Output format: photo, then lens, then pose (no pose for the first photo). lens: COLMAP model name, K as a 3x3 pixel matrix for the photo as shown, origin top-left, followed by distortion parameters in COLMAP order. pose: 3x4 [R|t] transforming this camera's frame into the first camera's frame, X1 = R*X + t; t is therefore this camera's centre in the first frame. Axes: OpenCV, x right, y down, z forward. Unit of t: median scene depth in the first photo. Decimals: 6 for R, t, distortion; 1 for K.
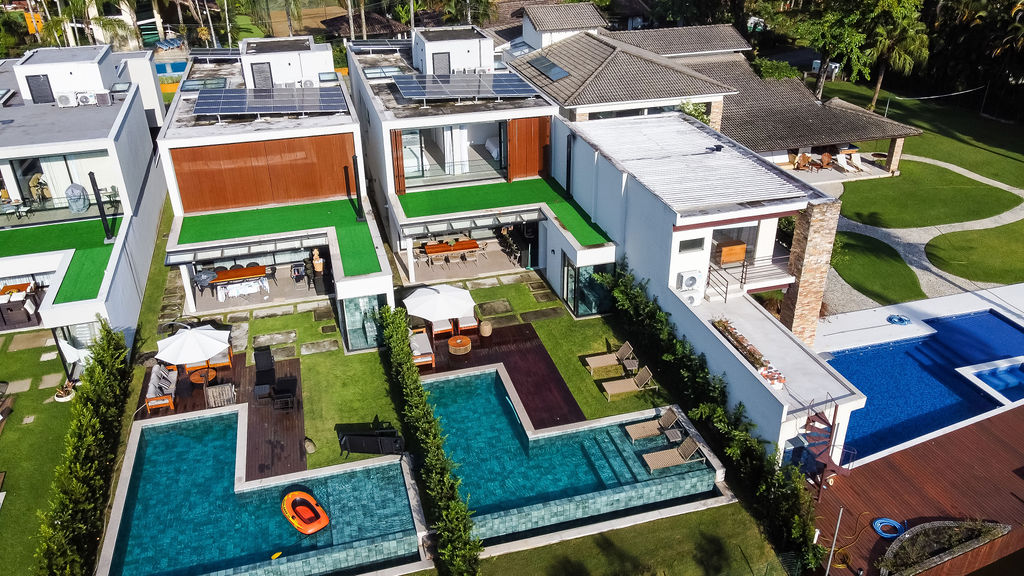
lens RADIAL K [[782.5, 0, 513.5], [0, 782.5, 283.6], [0, 0, 1]] dist [-0.011609, 0.053760]
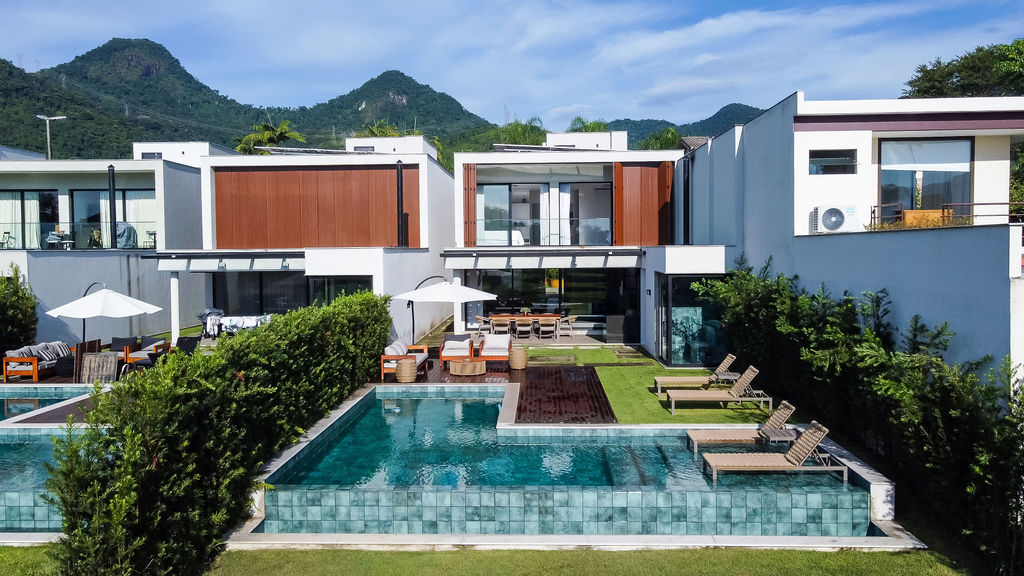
lens RADIAL K [[782.5, 0, 516.2], [0, 782.5, 286.4], [0, 0, 1]] dist [-0.011609, 0.053760]
pose [[0.953504, 0.017085, -0.300896, 0.162778], [-0.144070, 0.902769, -0.405279, 0.276300], [0.264715, 0.429785, 0.863256, 0.430854]]
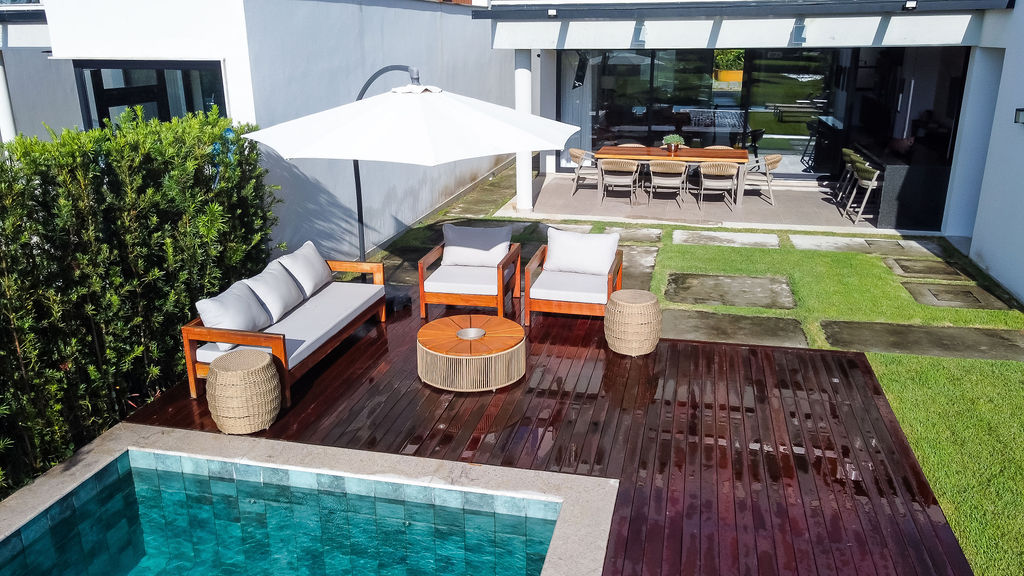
lens RADIAL K [[782.5, 0, 513.2], [0, 782.5, 285.2], [0, 0, 1]] dist [-0.011609, 0.053760]
pose [[0.875810, 0.152324, -0.457989, 0.035060], [-0.231085, 0.965403, -0.120817, 0.084425], [0.423741, 0.211648, 0.880710, 0.822335]]
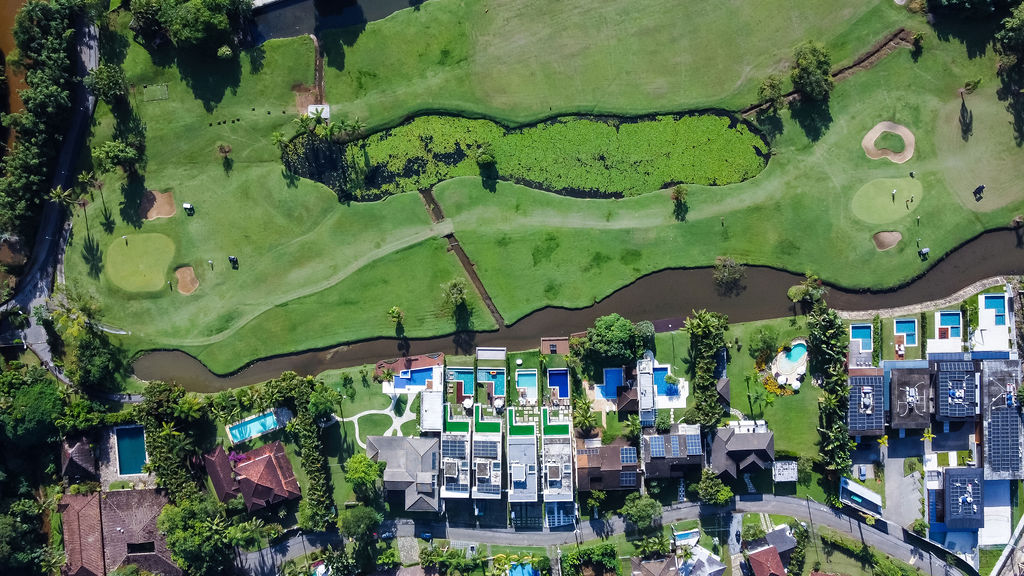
lens RADIAL K [[782.5, 0, 512.2], [0, 782.5, 292.2], [0, 0, 1]] dist [-0.011609, 0.053760]
pose [[-0.959080, -0.282717, 0.015380, -0.319072], [0.146843, -0.450233, 0.880754, -6.293399], [-0.242079, 0.846972, 0.473325, -3.747768]]
